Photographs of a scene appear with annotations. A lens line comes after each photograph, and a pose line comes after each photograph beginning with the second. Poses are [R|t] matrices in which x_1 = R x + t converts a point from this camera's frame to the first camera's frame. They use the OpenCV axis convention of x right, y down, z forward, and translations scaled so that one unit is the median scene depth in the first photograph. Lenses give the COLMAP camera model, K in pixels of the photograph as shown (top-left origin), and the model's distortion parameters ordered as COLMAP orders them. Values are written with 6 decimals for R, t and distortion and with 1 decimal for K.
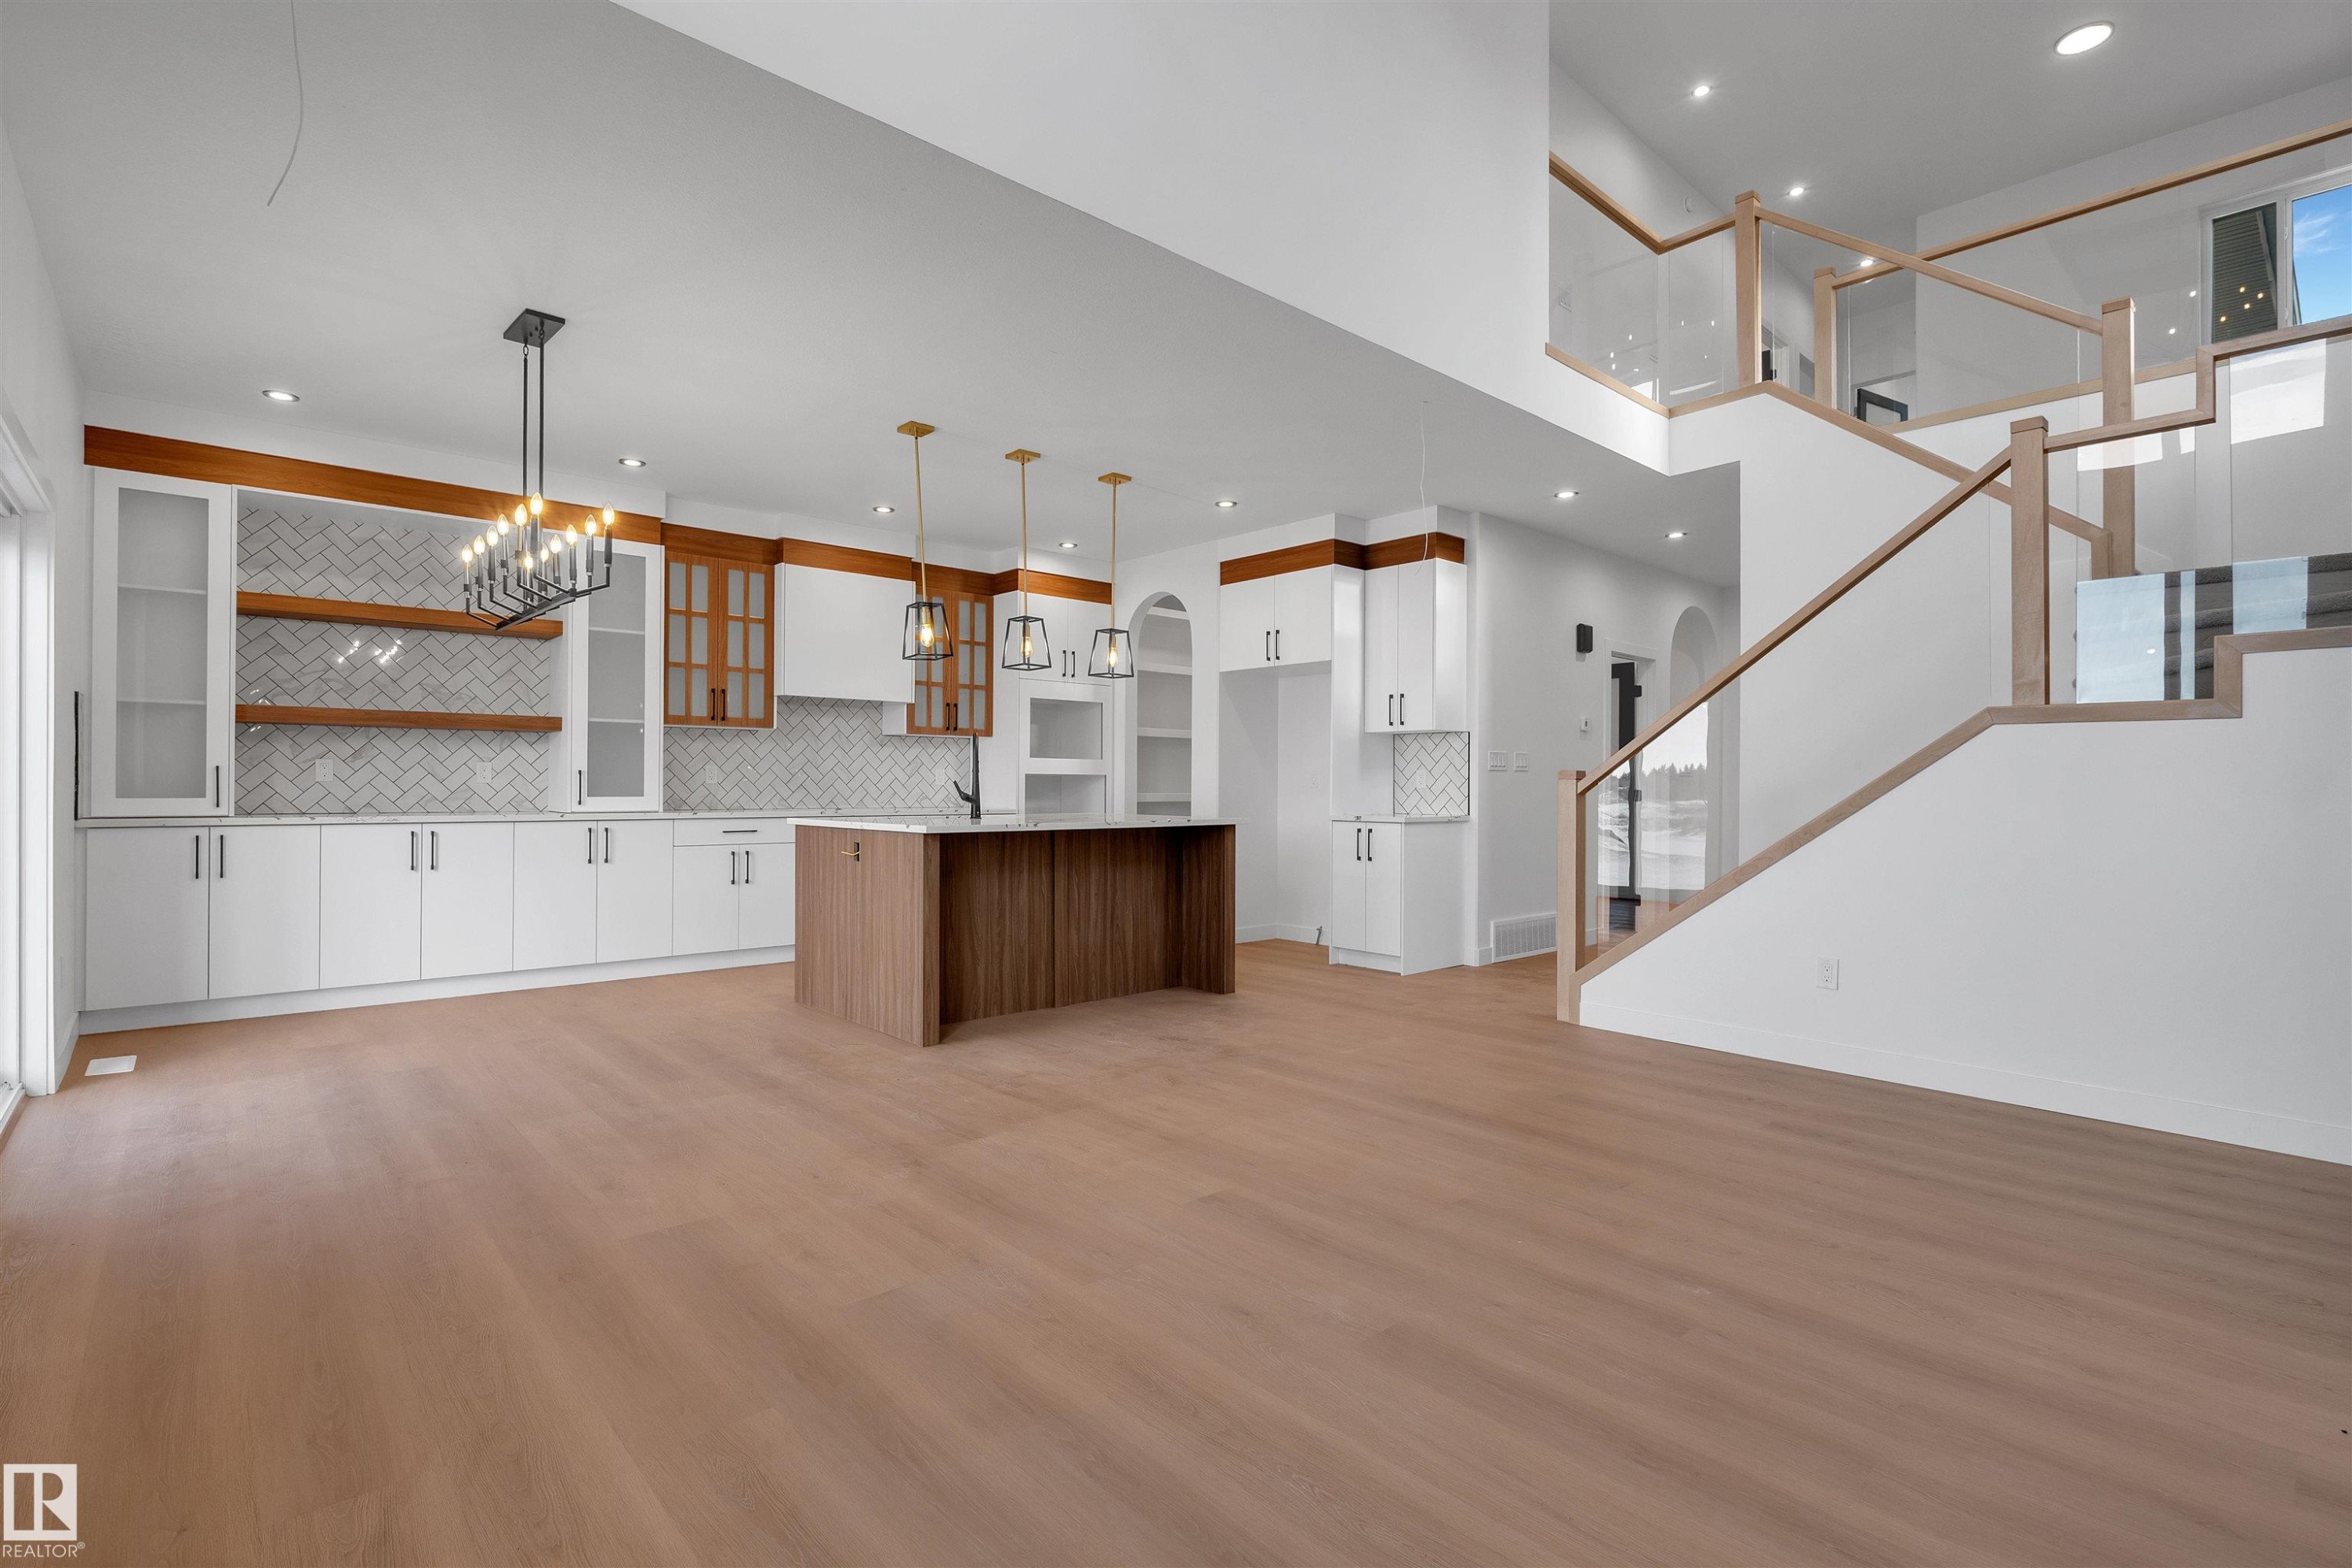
lens RADIAL K [[1084.5, 0, 1169.5], [0, 1084.5, 784.3], [0, 0, 1]] dist [-0.005186, 0.000640]
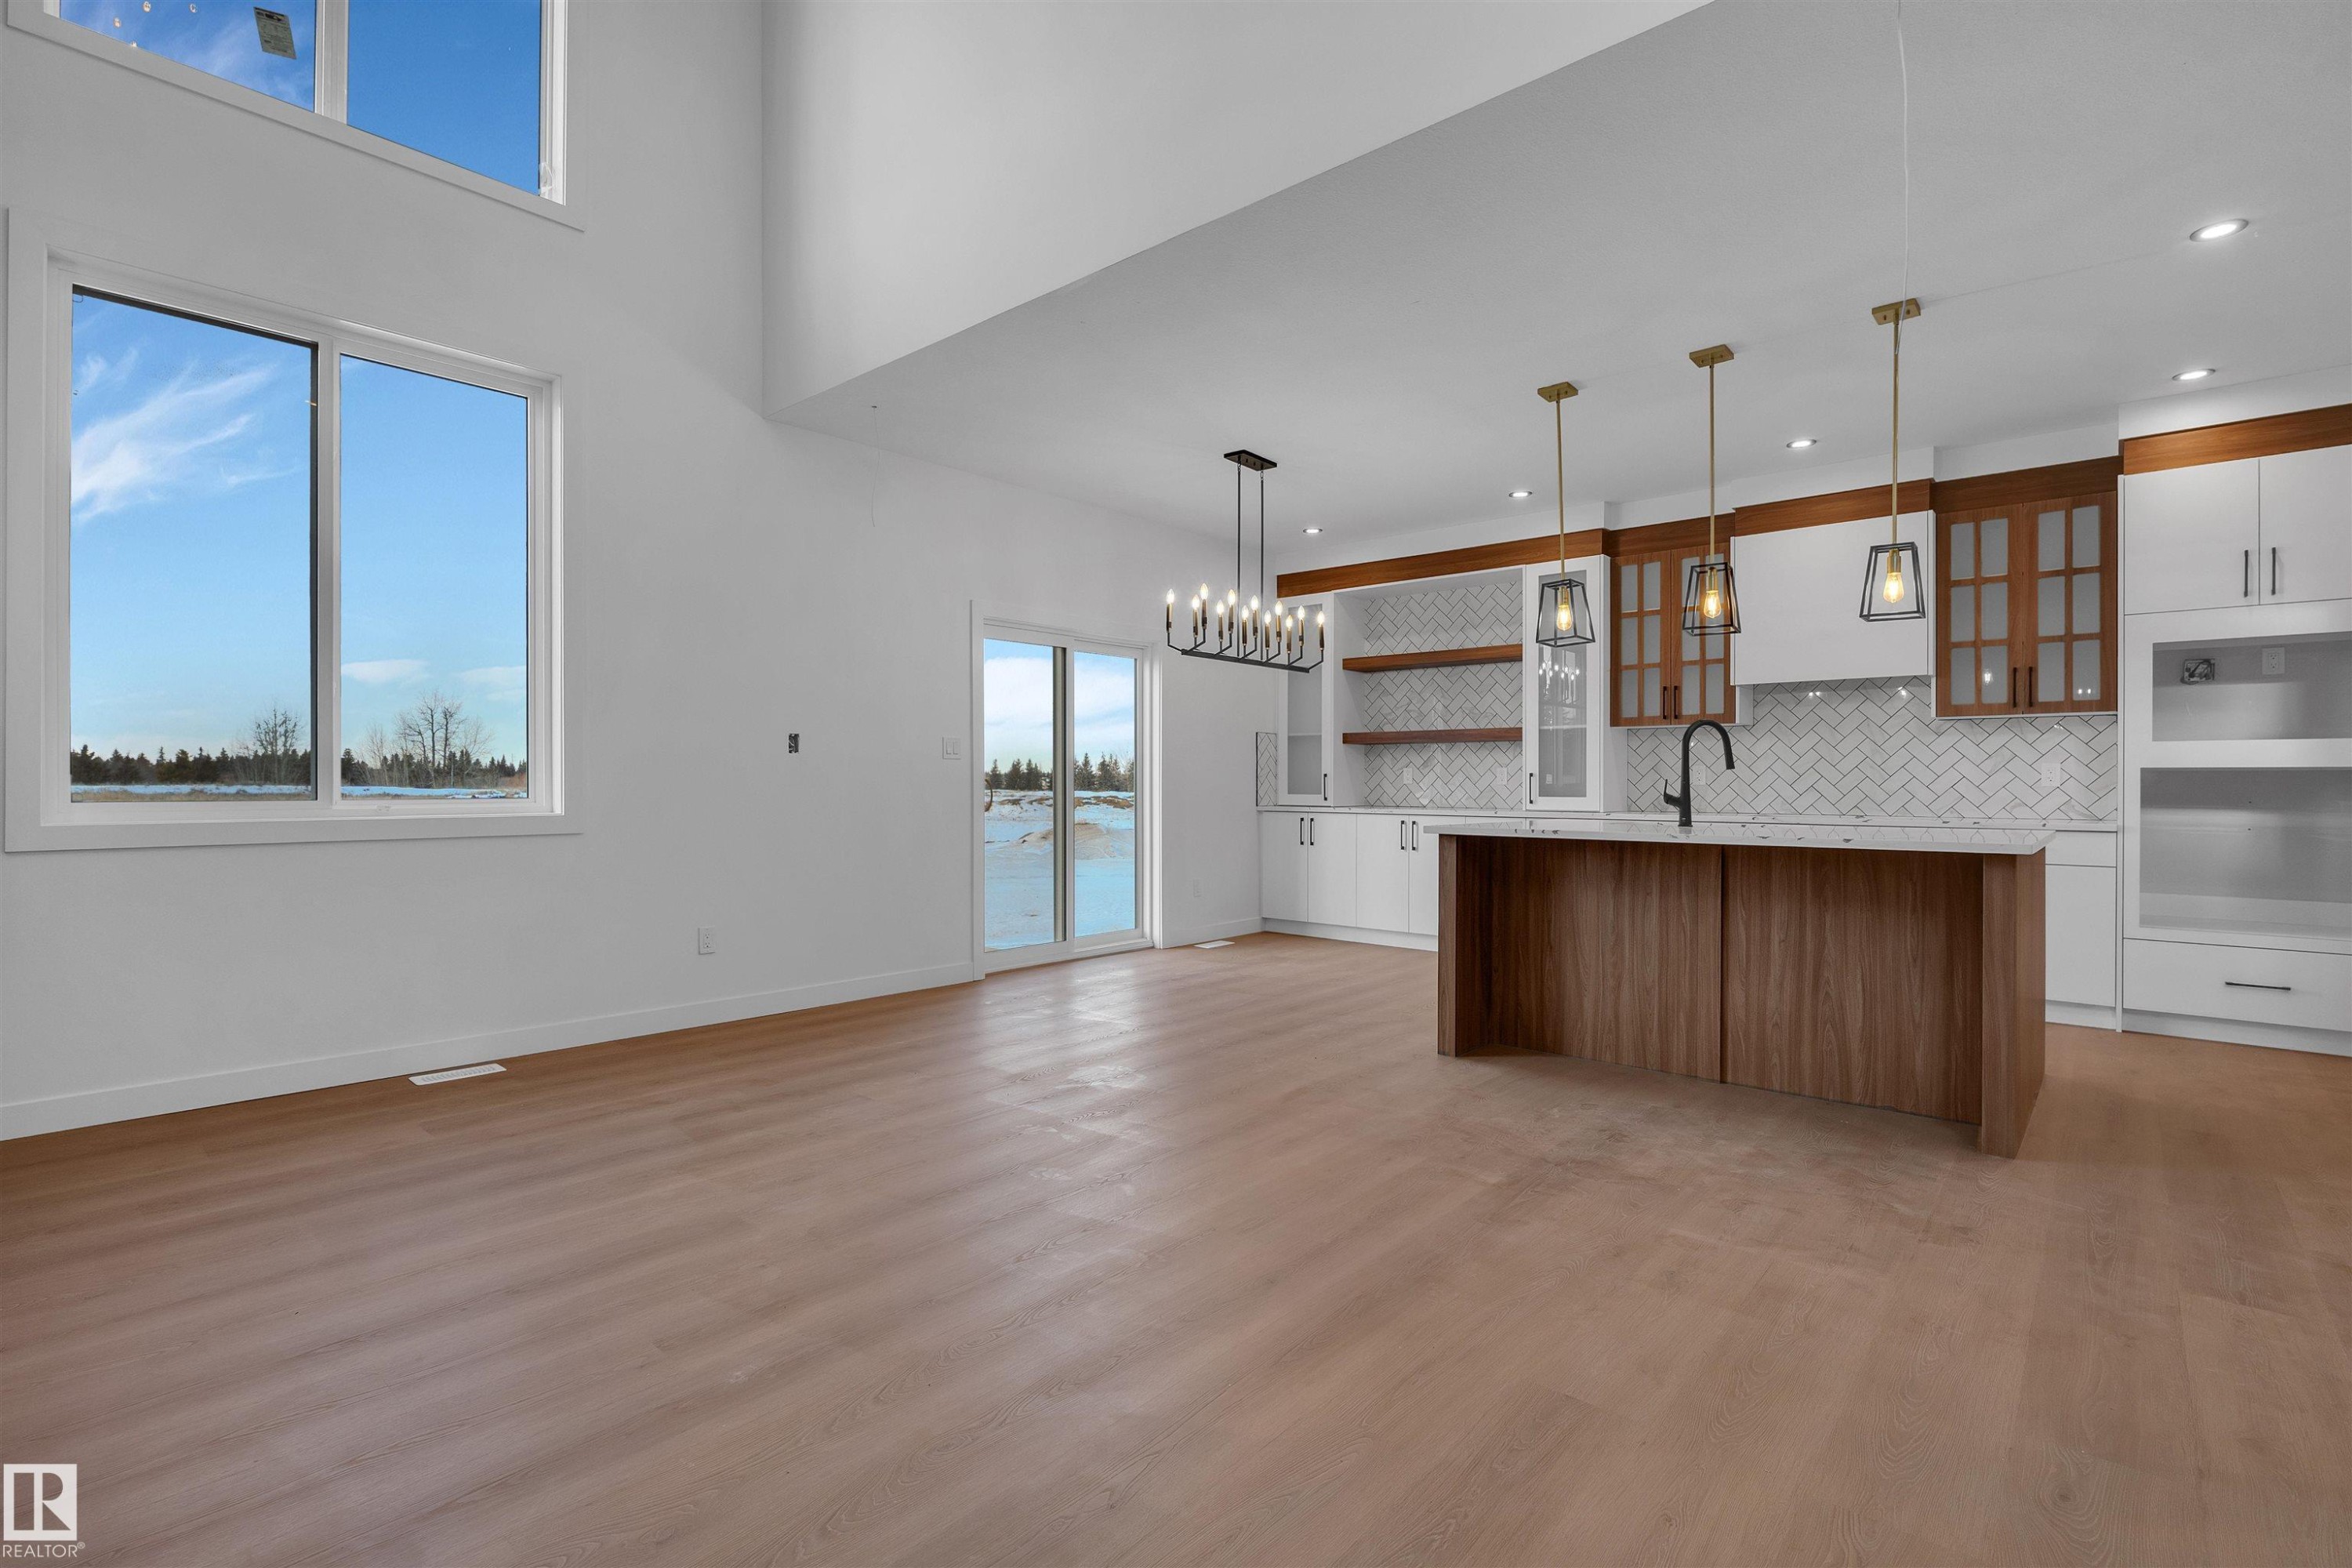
lens RADIAL K [[1084.5, 0, 1153.3], [0, 1084.5, 789.6], [0, 0, 1]] dist [-0.005186, 0.000640]
pose [[0.109399, 0.001102, -0.993997, 0.540476], [-0.001480, 0.999998, 0.000945, 0.003782], [0.993997, 0.001368, 0.109401, 0.486655]]
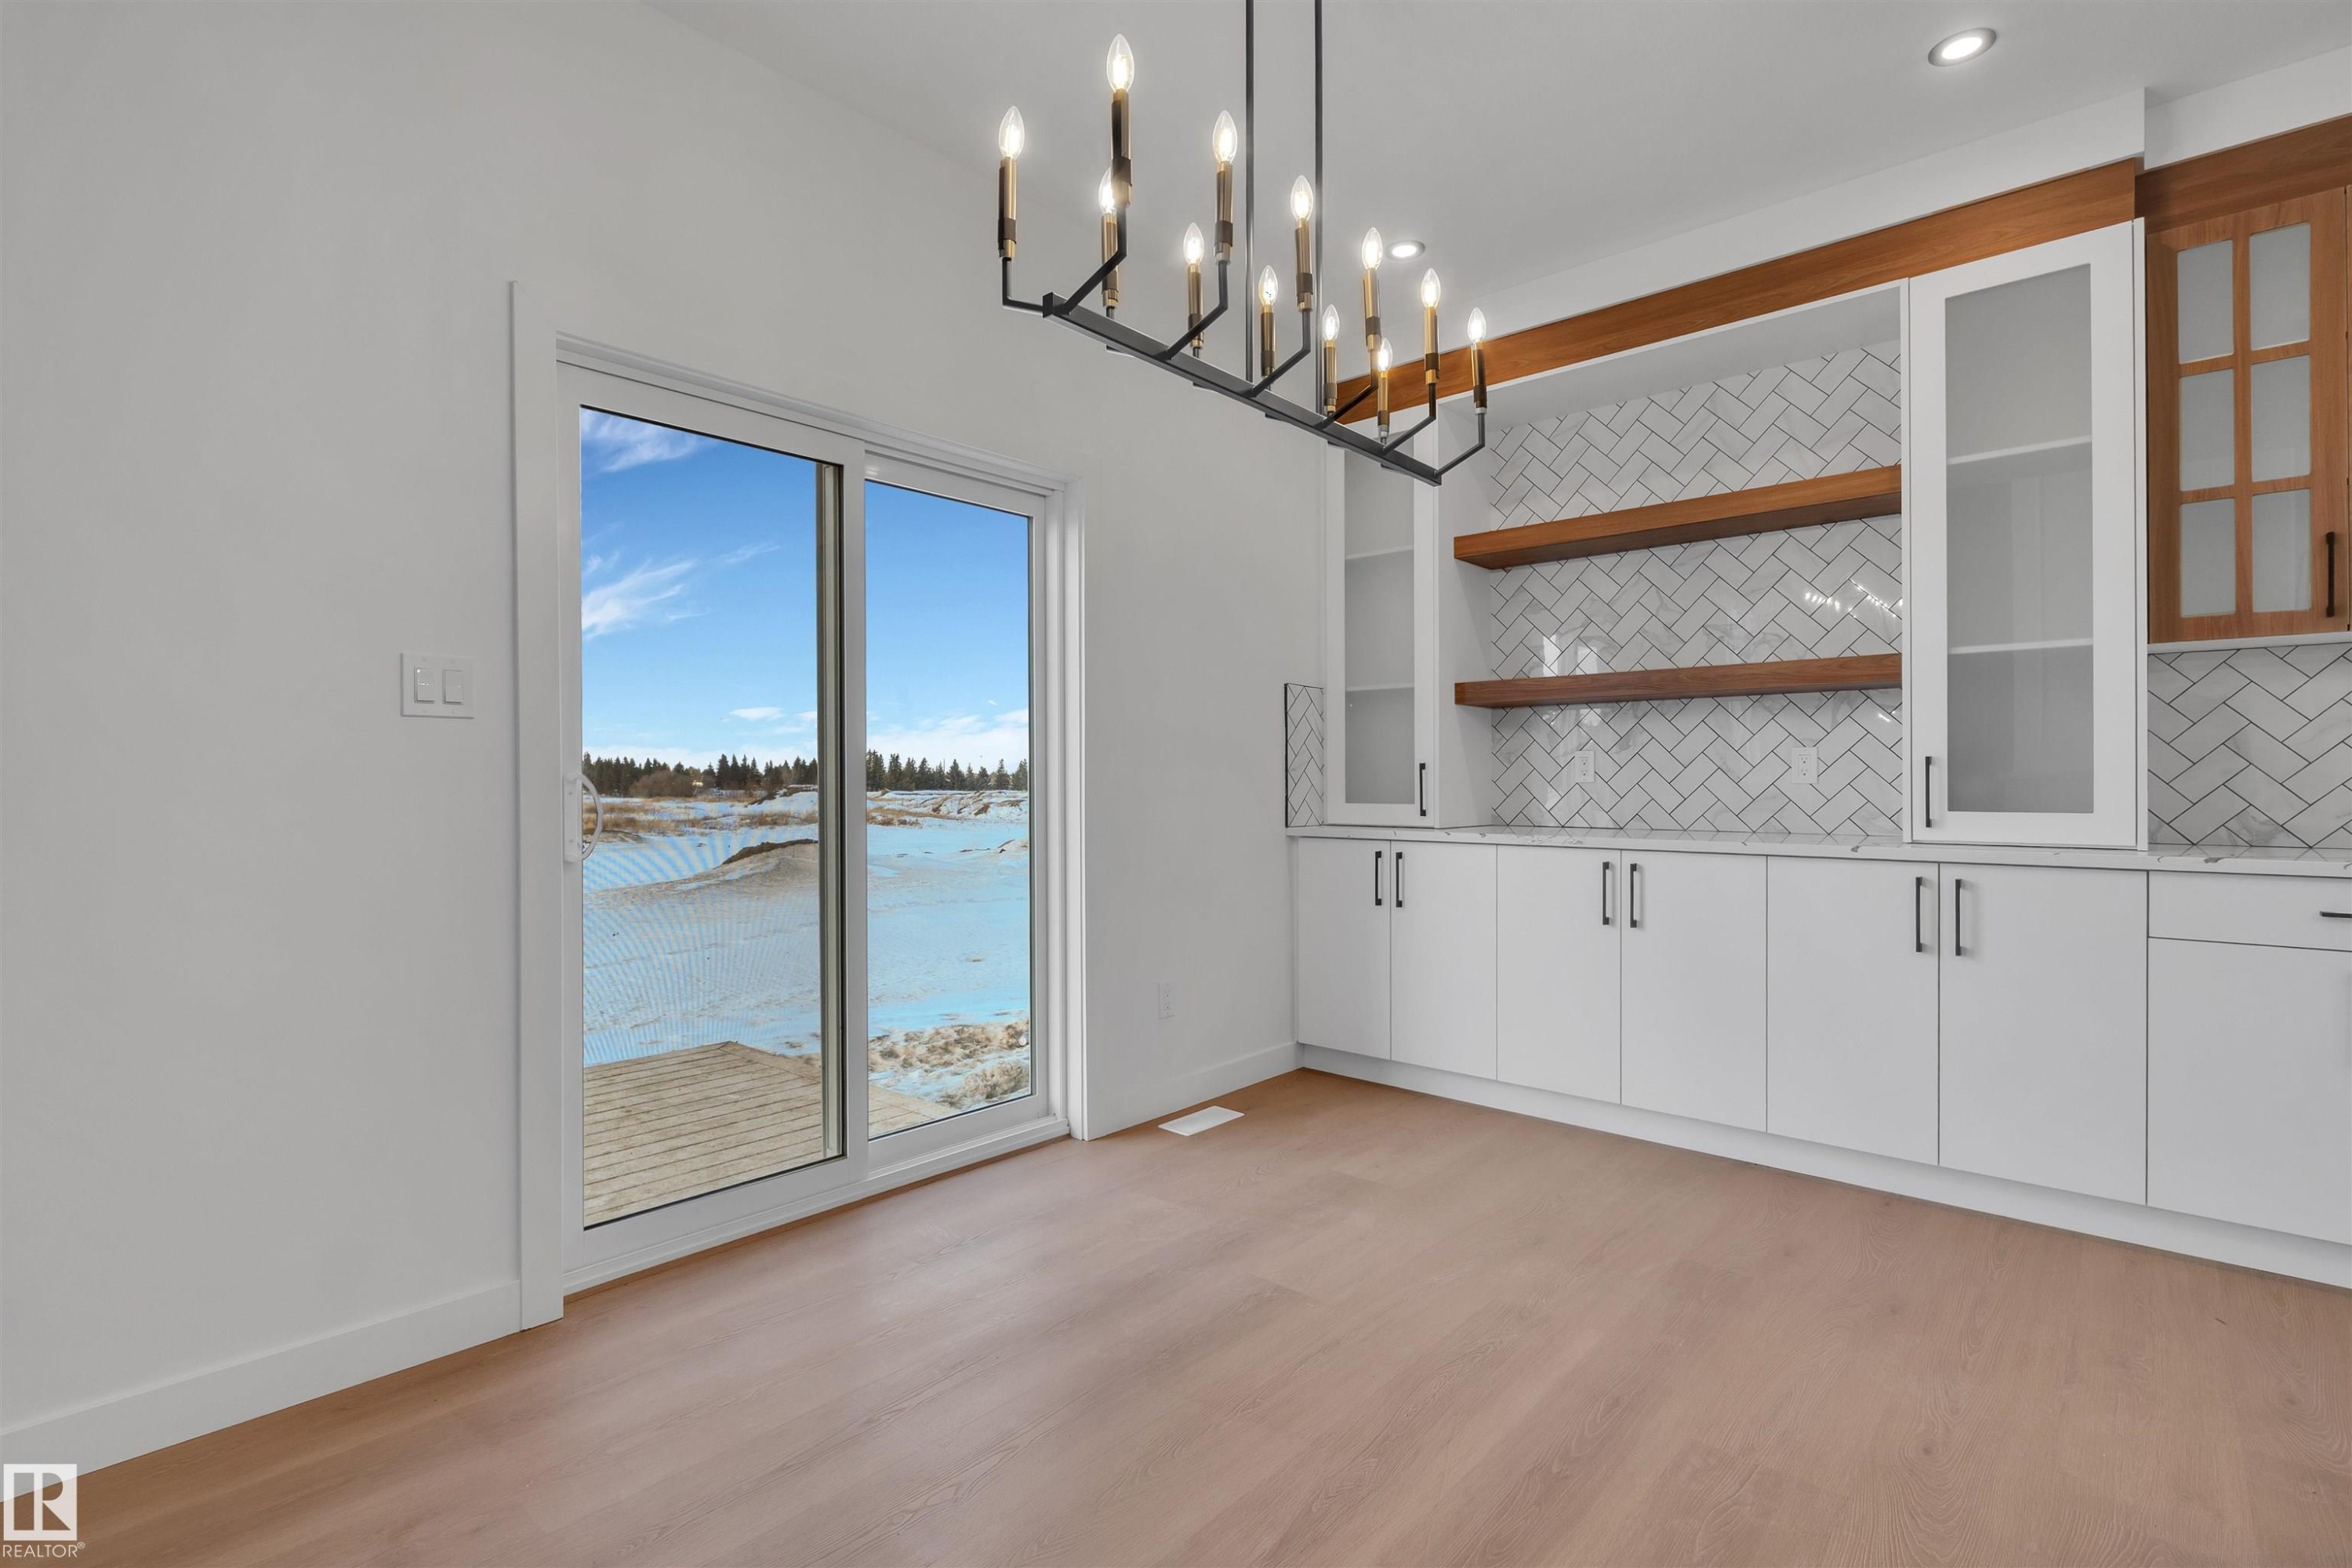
lens RADIAL K [[1084.5, 0, 1167.0], [0, 1084.5, 780.6], [0, 0, 1]] dist [-0.005186, 0.000640]
pose [[0.110995, -0.007355, -0.993794, -0.099220], [0.002184, 0.999972, -0.007157, 0.000650], [0.993819, -0.001376, 0.111008, 0.608348]]
